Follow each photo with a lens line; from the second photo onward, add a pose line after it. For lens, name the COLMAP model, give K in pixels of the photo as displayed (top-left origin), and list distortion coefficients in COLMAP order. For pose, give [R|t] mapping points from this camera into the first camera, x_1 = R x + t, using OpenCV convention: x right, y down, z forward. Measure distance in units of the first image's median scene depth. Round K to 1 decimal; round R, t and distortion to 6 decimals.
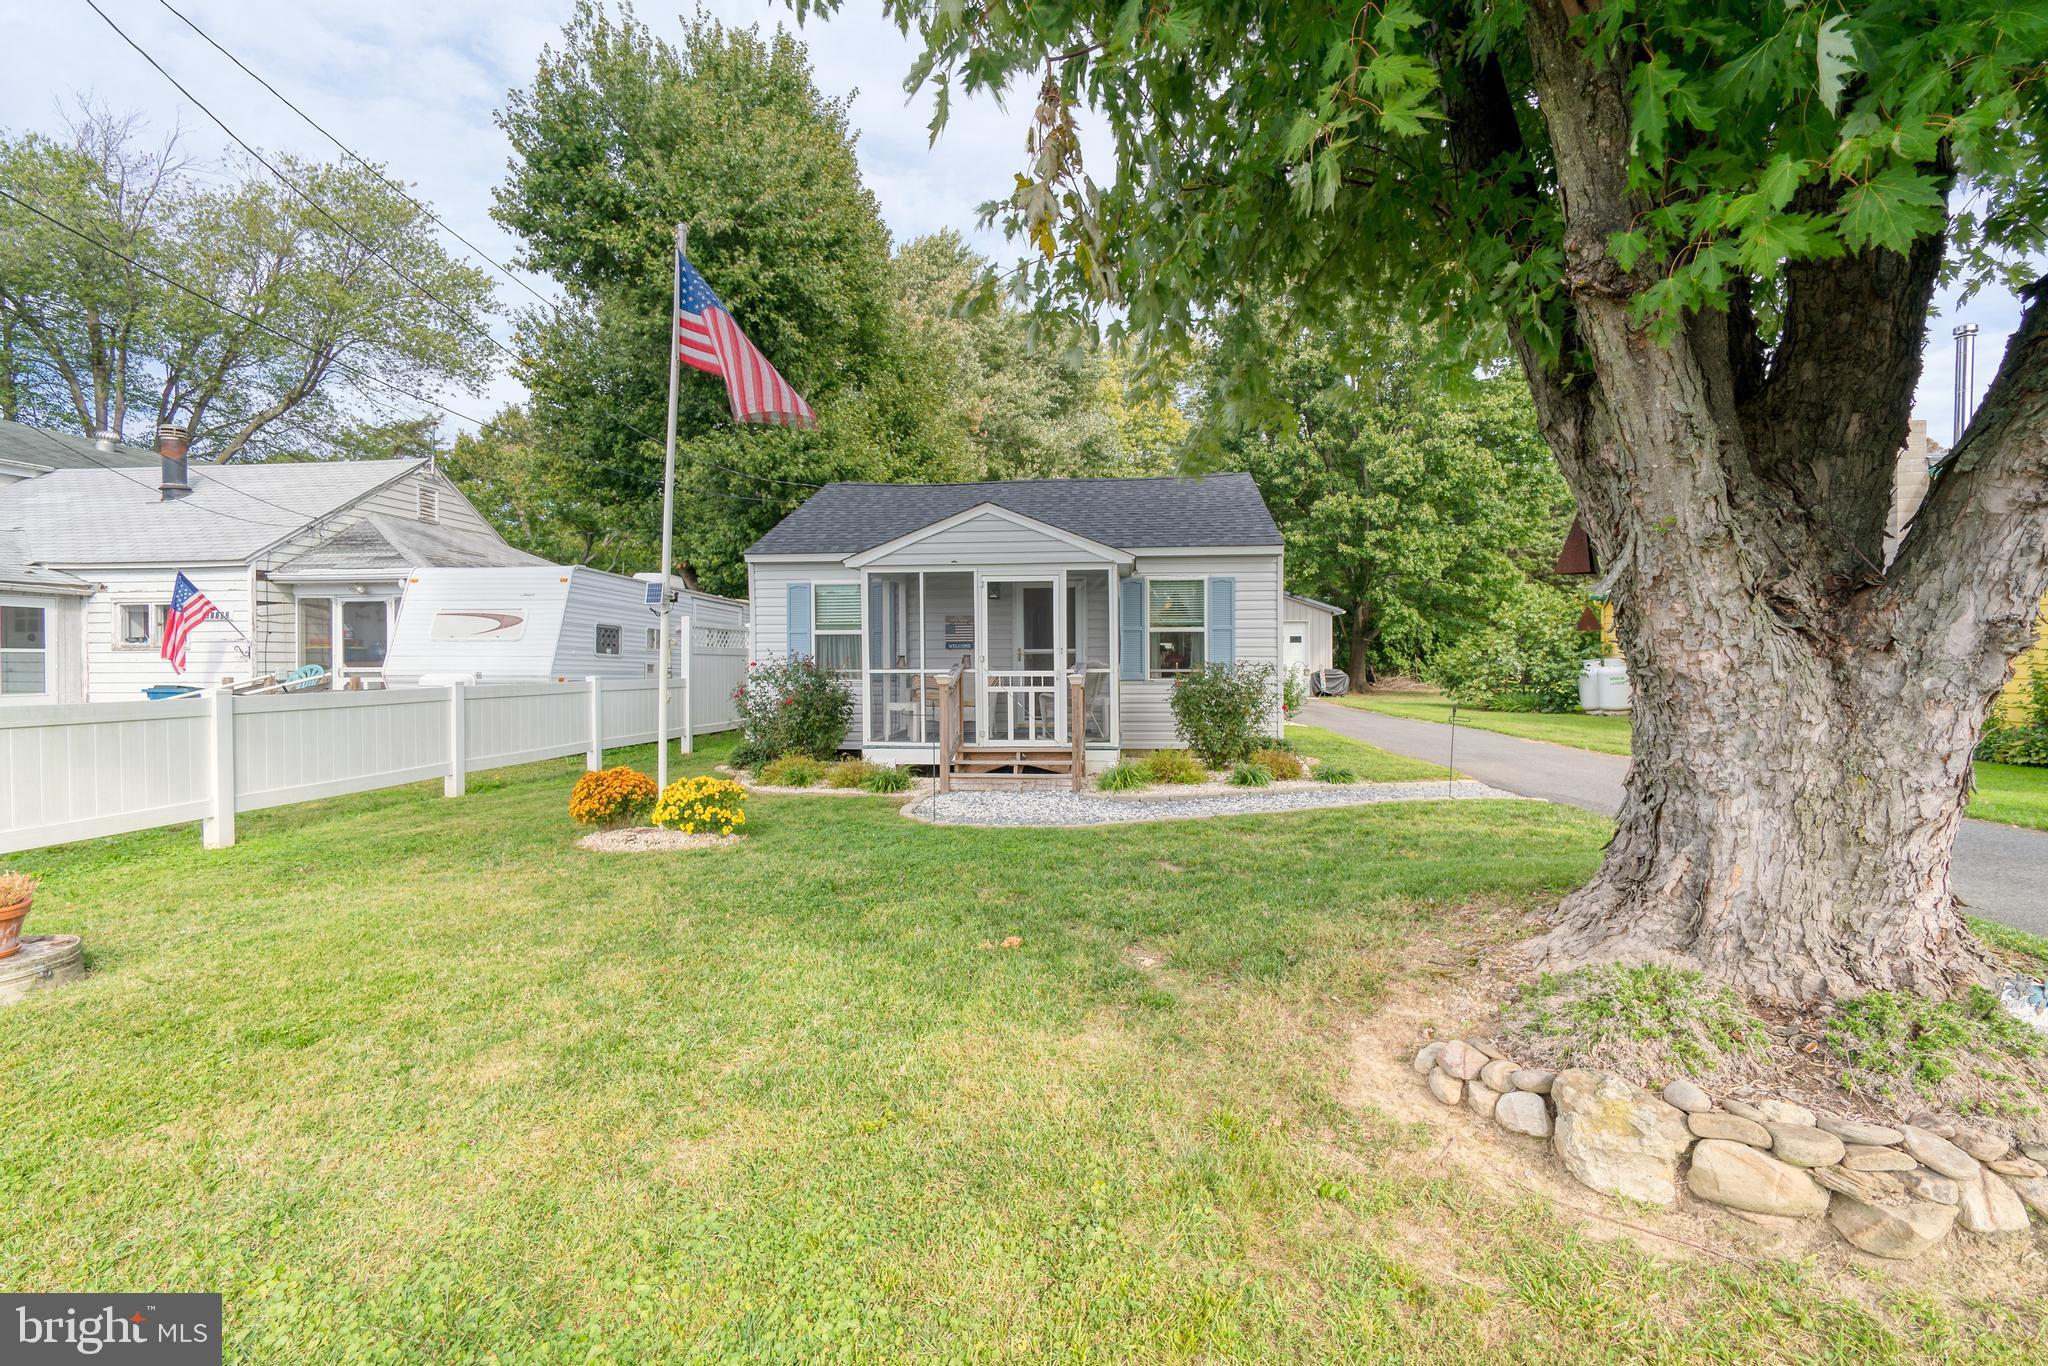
lens RADIAL K [[907.4, 0, 1025.3], [0, 907.4, 667.5], [0, 0, 1]] dist [-0.002707, -0.000324]
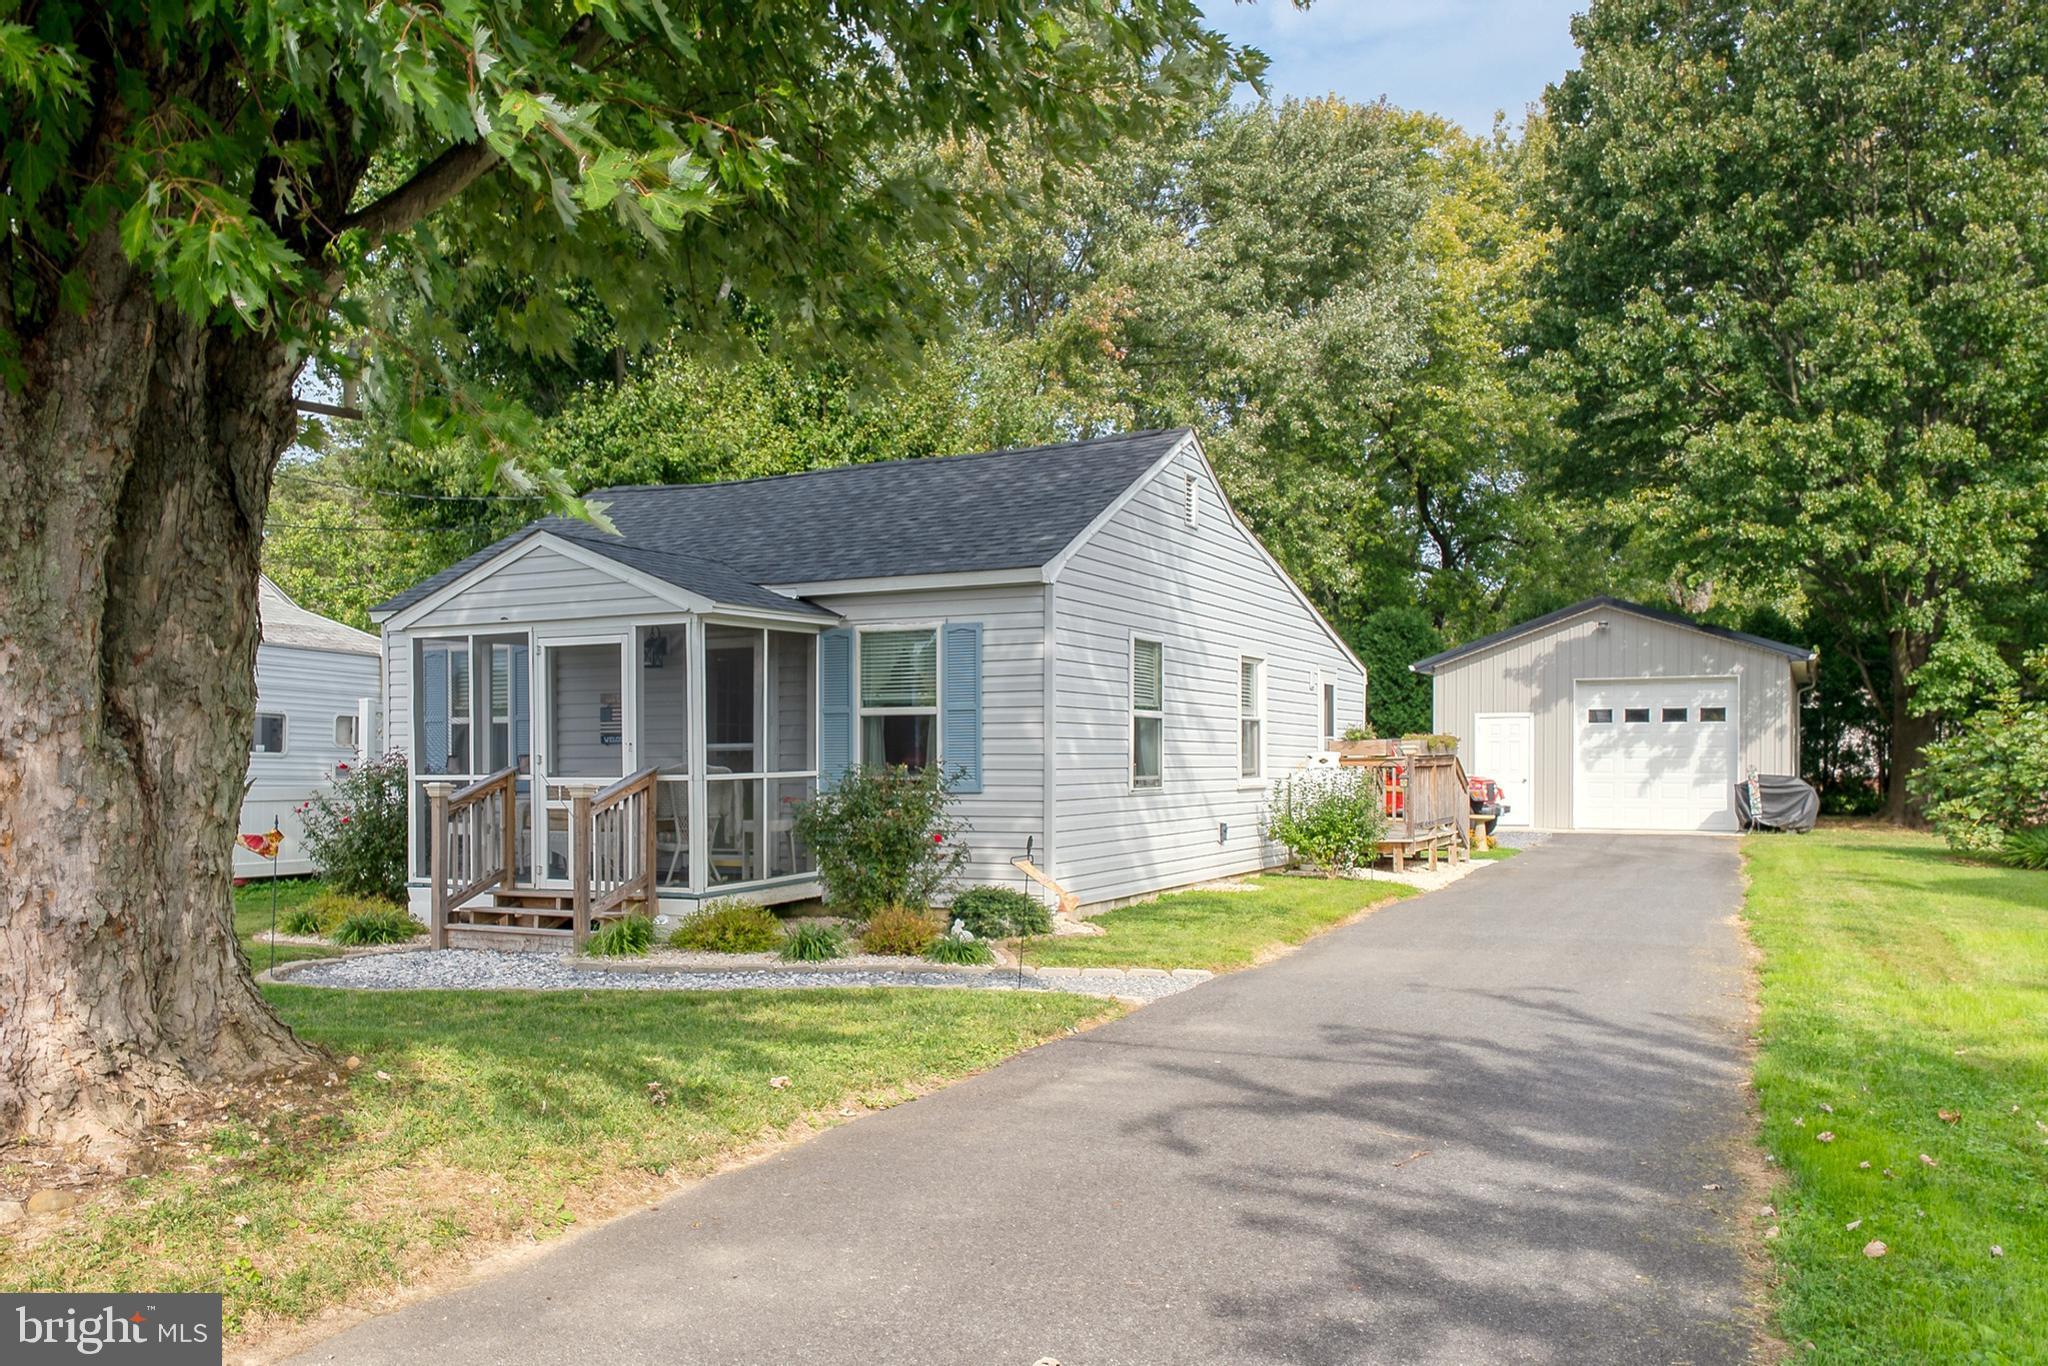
lens RADIAL K [[1680.4, 0, 821.8], [0, 1680.4, 749.4], [0, 0, 1]] dist [-0.012485, -0.007158]
pose [[0.906968, -0.002951, -0.421189, 0.448278], [-0.001772, 0.999940, -0.010823, -0.002838], [0.421195, 0.010562, 0.906908, -0.036135]]
